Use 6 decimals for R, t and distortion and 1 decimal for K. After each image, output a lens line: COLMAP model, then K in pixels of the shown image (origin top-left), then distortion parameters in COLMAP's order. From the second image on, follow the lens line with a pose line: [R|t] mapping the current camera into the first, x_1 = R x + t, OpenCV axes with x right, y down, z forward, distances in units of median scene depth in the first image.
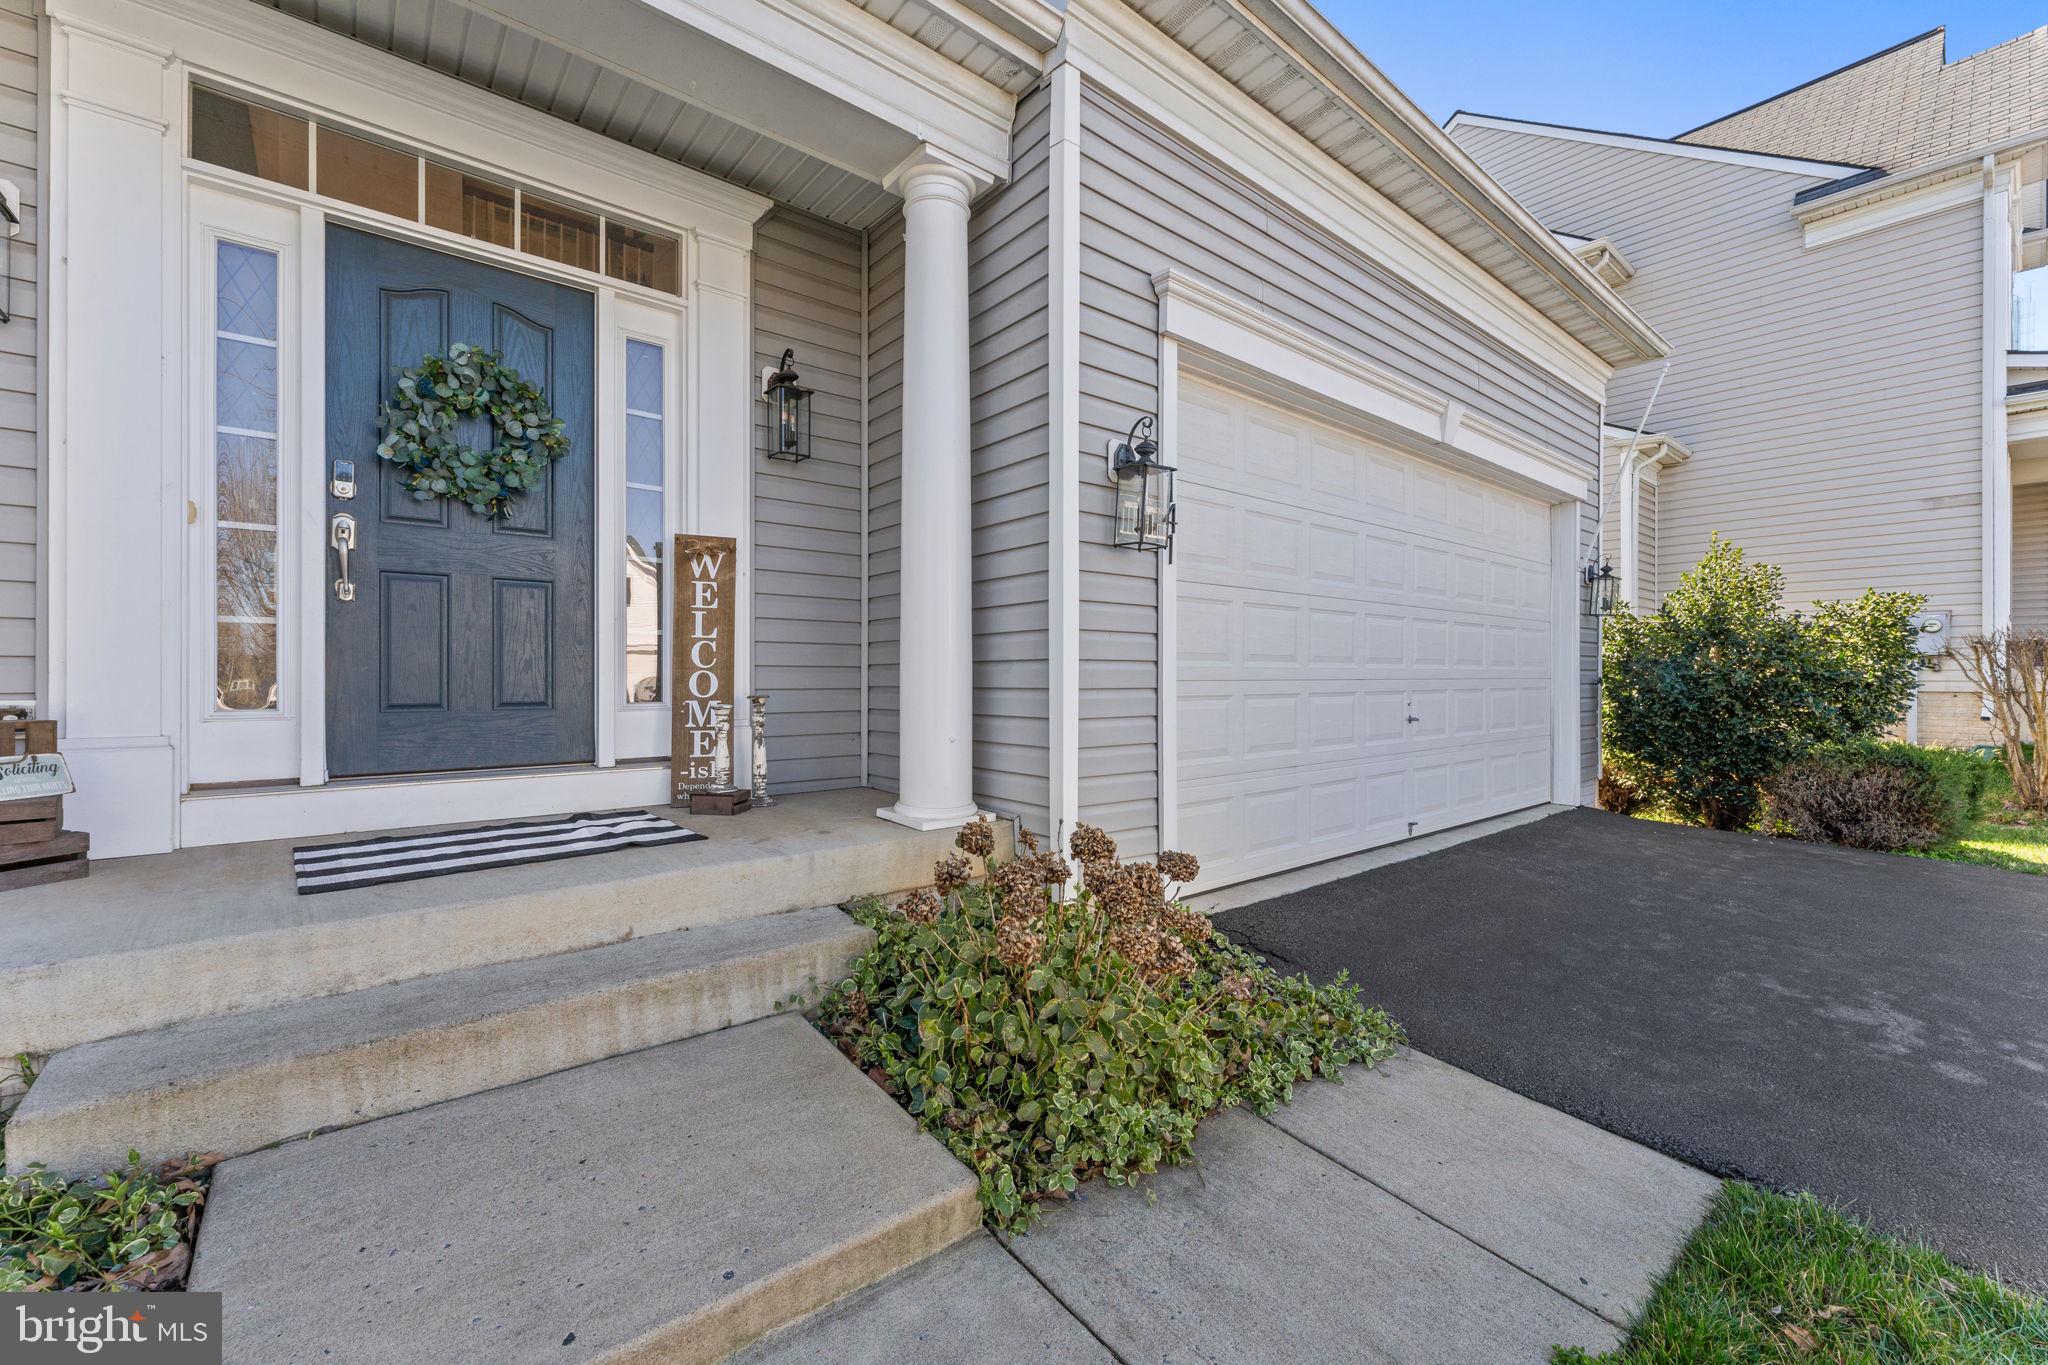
lens RADIAL K [[830.4, 0, 1024.4], [0, 830.4, 680.4], [0, 0, 1]] dist [0.000520, -0.000927]
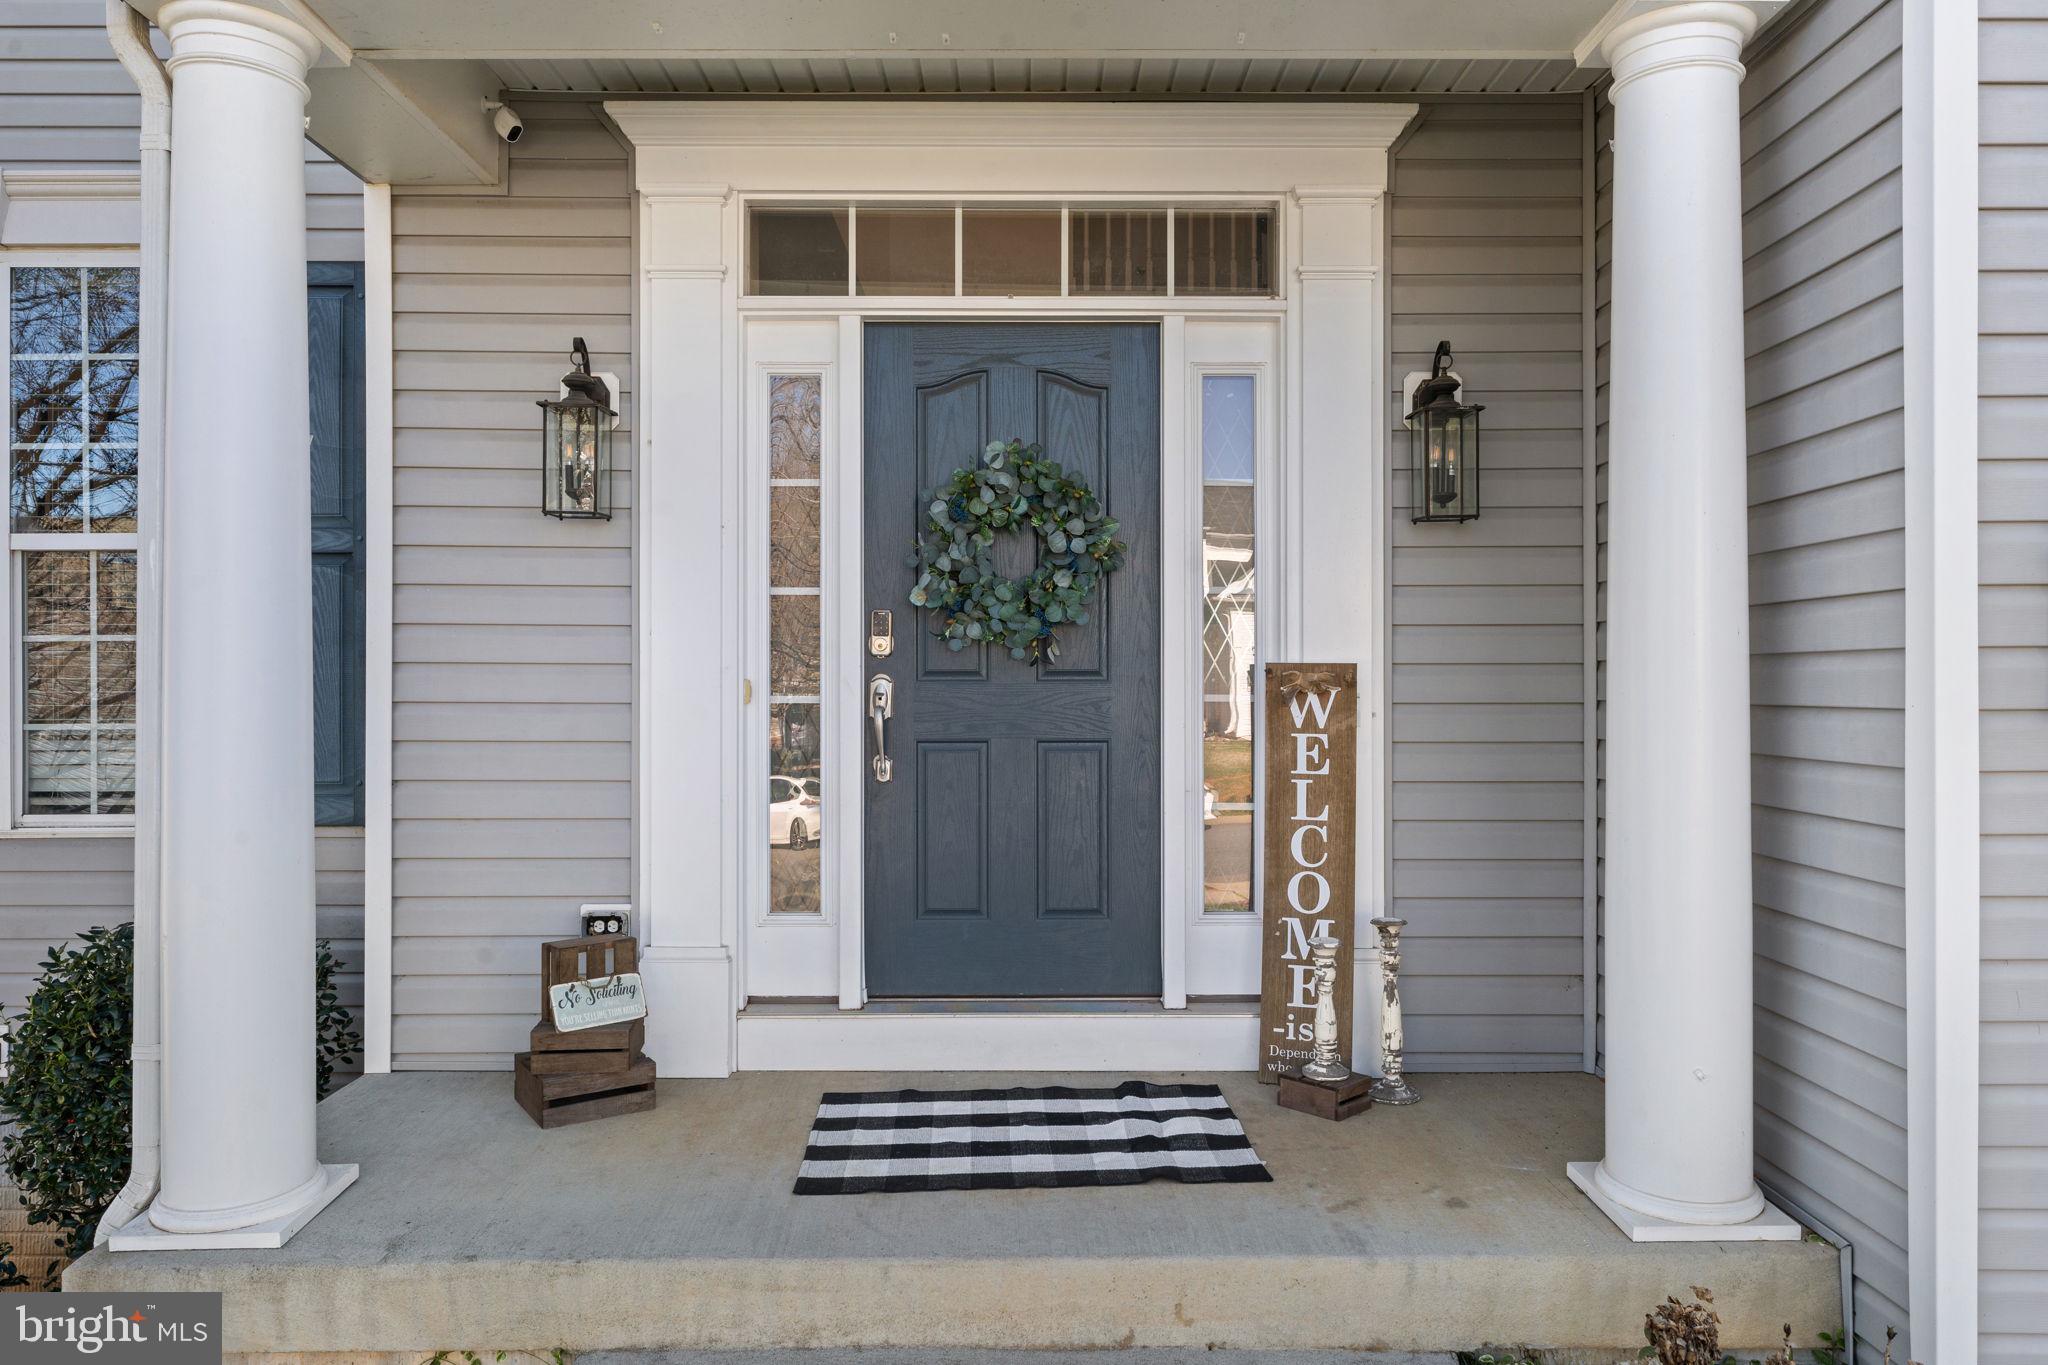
lens RADIAL K [[1366.5, 0, 1025.8], [0, 1366.5, 683.4], [0, 0, 1]] dist [-0.014516, 0.000596]
pose [[0.771761, -0.002101, -0.635909, 0.131651], [0.000224, 0.999995, -0.003032, -0.173649], [0.635912, 0.002198, 0.771758, 0.050739]]
